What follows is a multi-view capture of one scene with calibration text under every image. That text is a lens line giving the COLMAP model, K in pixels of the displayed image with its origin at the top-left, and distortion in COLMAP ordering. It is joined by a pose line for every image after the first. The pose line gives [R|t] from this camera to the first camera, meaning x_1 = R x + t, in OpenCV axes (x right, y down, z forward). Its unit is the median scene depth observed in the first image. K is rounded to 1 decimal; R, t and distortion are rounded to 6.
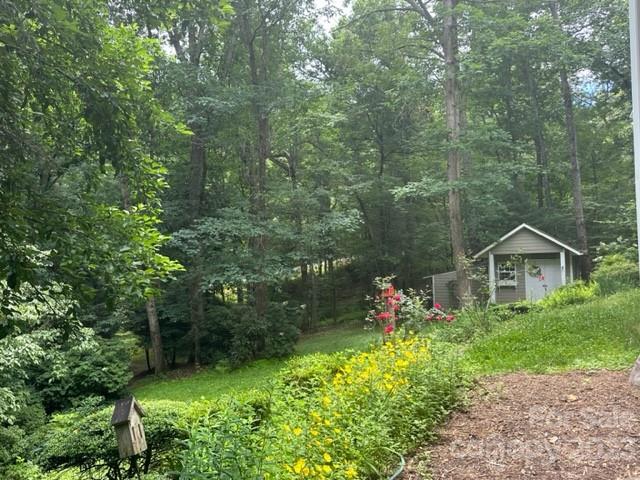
lens RADIAL K [[471.1, 0, 320.3], [0, 471.1, 241.7], [0, 0, 1]] dist [-0.001356, -0.001165]
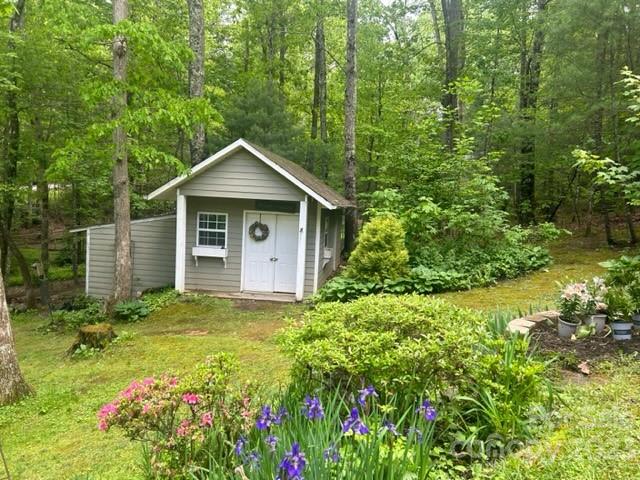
lens RADIAL K [[503.9, 0, 319.3], [0, 503.9, 239.7], [0, 0, 1]] dist [-0.005865, -0.000642]
pose [[0.912581, 0.037632, 0.407161, 0.279158], [-0.088867, 0.990208, 0.107659, 0.002444], [-0.399123, -0.134431, 0.906989, 0.438125]]
